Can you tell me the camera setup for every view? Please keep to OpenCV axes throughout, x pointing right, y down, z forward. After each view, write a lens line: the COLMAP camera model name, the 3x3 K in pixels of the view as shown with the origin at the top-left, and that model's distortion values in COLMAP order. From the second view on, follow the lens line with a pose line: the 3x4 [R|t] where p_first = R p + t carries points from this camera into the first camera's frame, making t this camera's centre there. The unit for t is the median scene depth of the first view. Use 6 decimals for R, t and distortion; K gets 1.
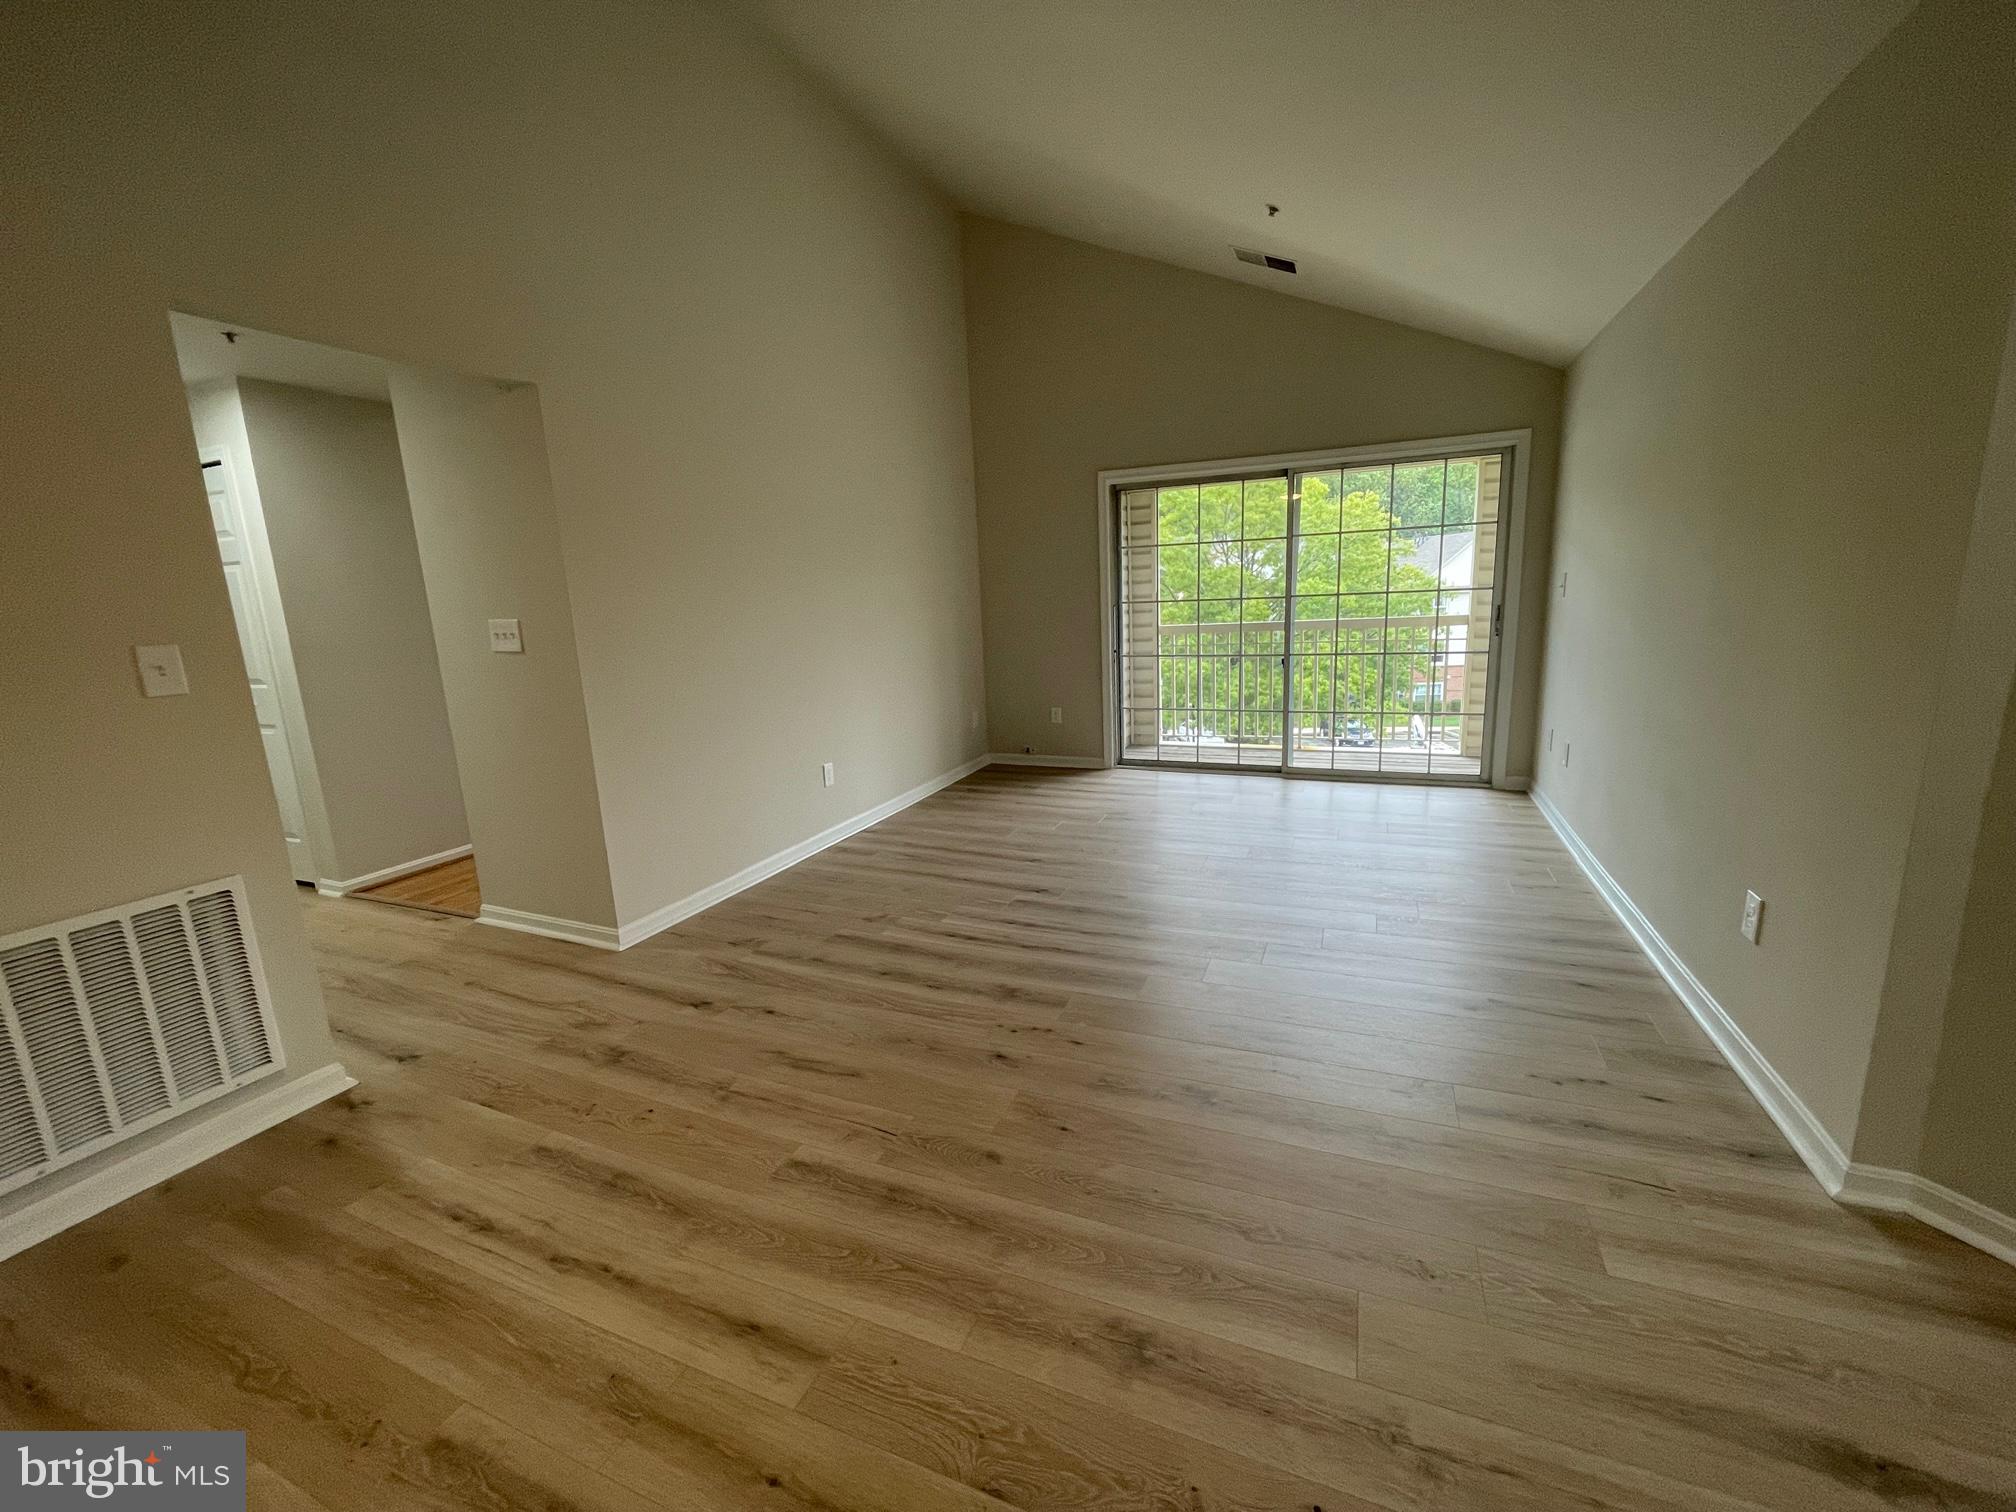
lens RADIAL K [[811.9, 0, 1013.8], [0, 811.9, 750.0], [0, 0, 1]] dist [-0.001764, -0.000982]
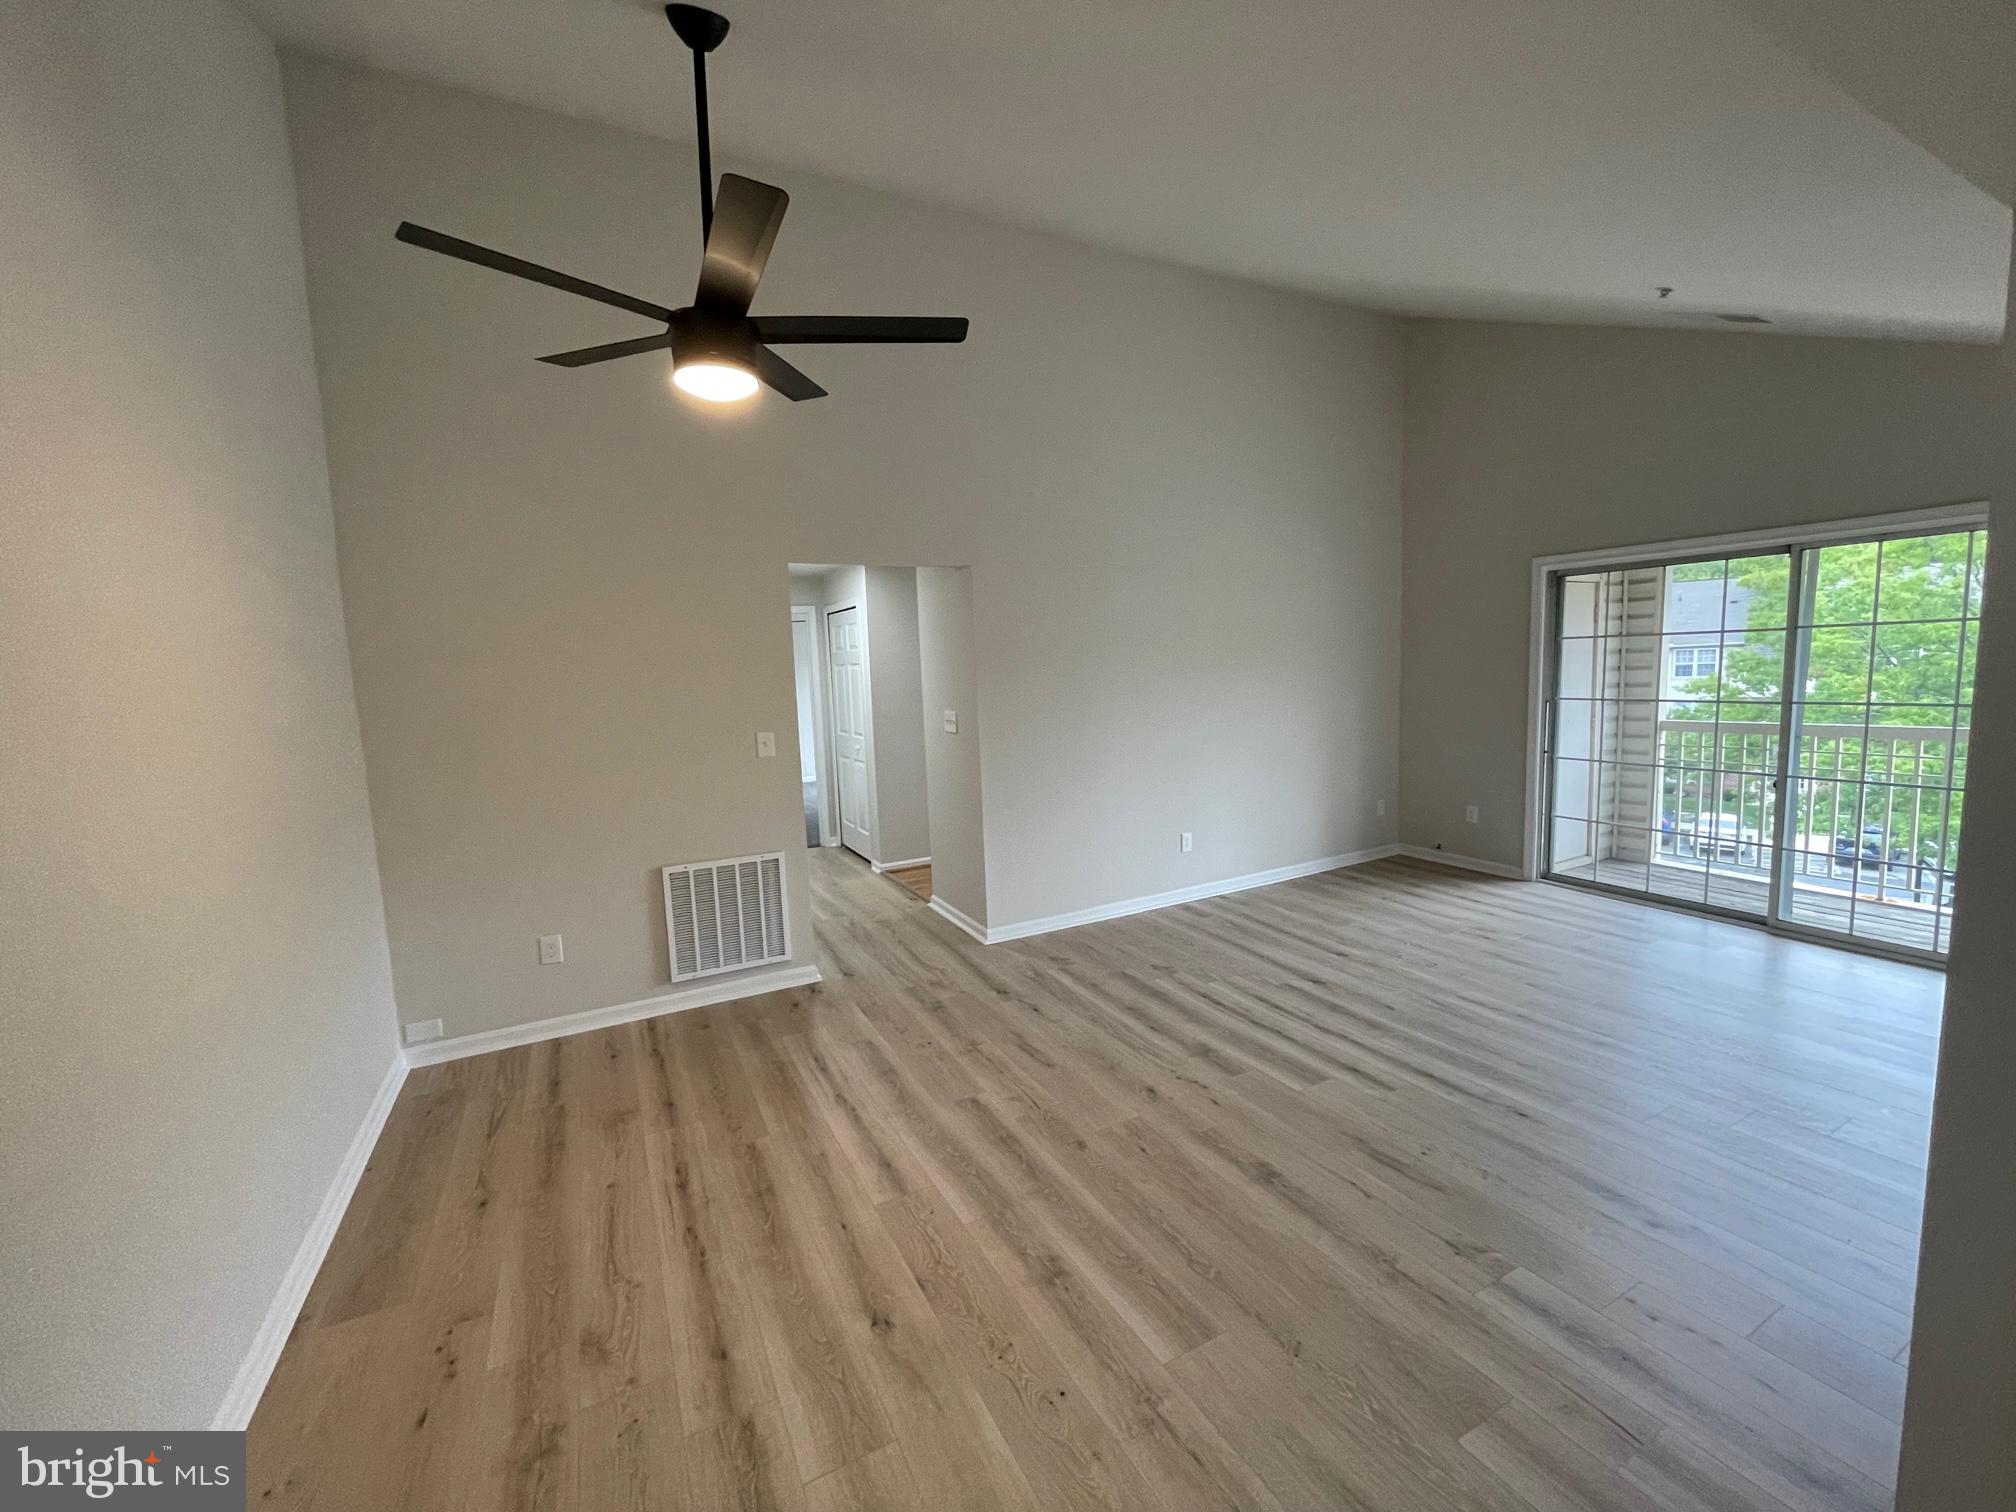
lens RADIAL K [[811.9, 0, 1014.0], [0, 811.9, 746.1], [0, 0, 1]] dist [-0.001764, -0.000982]
pose [[0.779157, 0.075544, -0.622260, 0.461962], [-0.115052, 0.993082, -0.023498, -0.079754], [0.616180, 0.089900, 0.782458, -0.131921]]
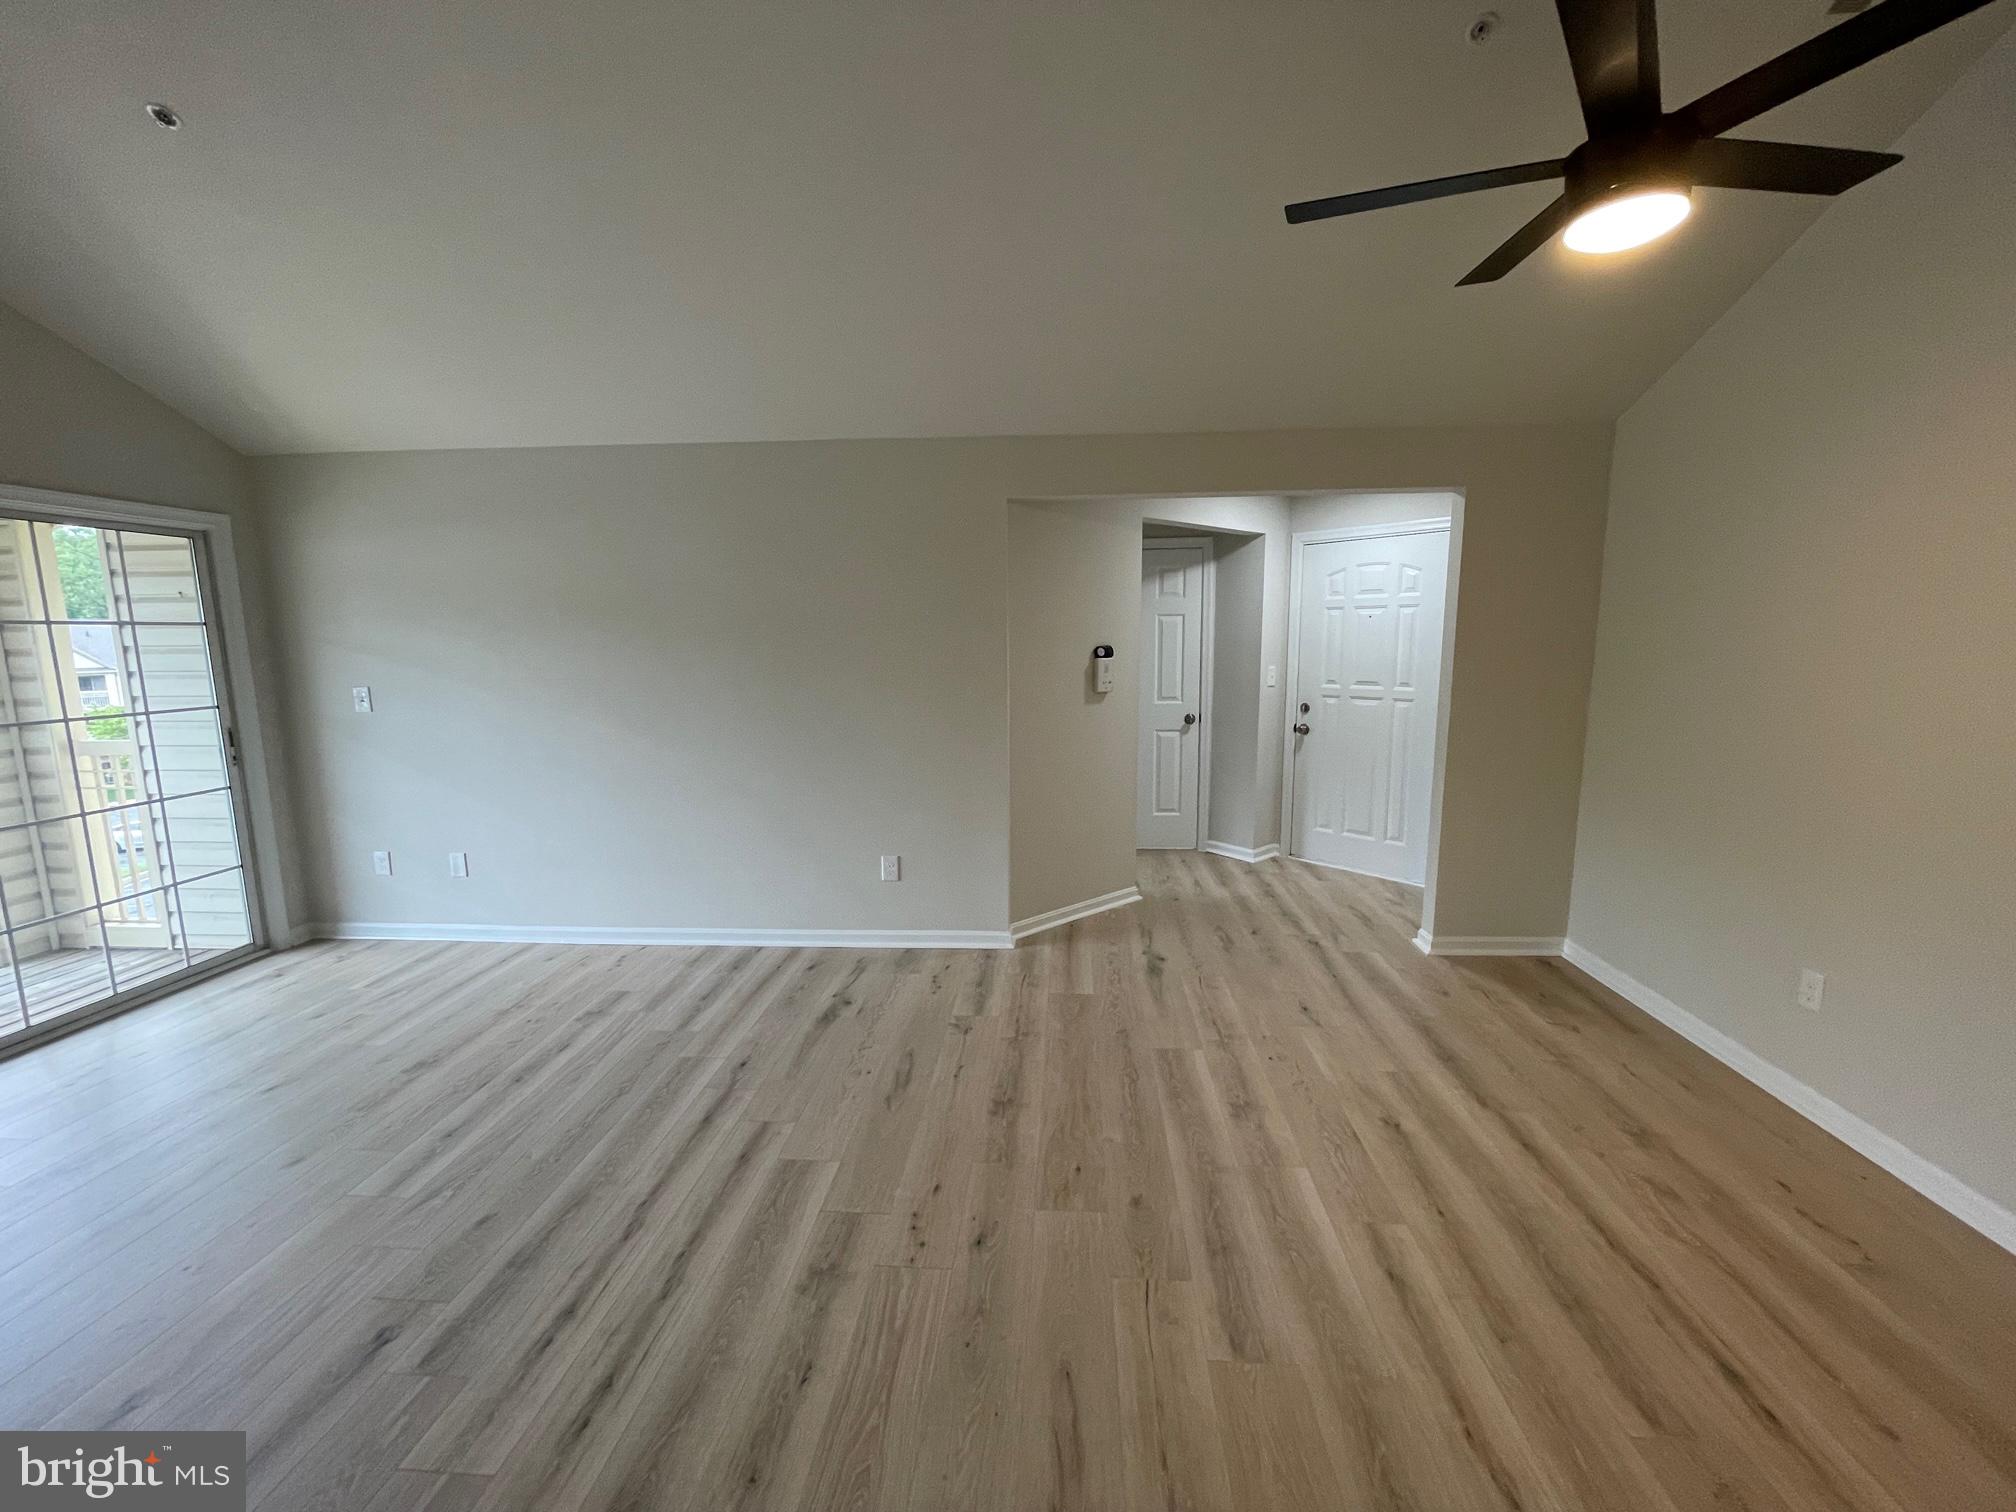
lens RADIAL K [[811.9, 0, 1006.2], [0, 811.9, 758.5], [0, 0, 1]] dist [-0.001764, -0.000982]
pose [[-0.322183, -0.094517, 0.941947, -0.655979], [0.204445, 0.964577, 0.166716, -0.213508], [-0.924338, 0.246290, -0.291446, 0.909074]]
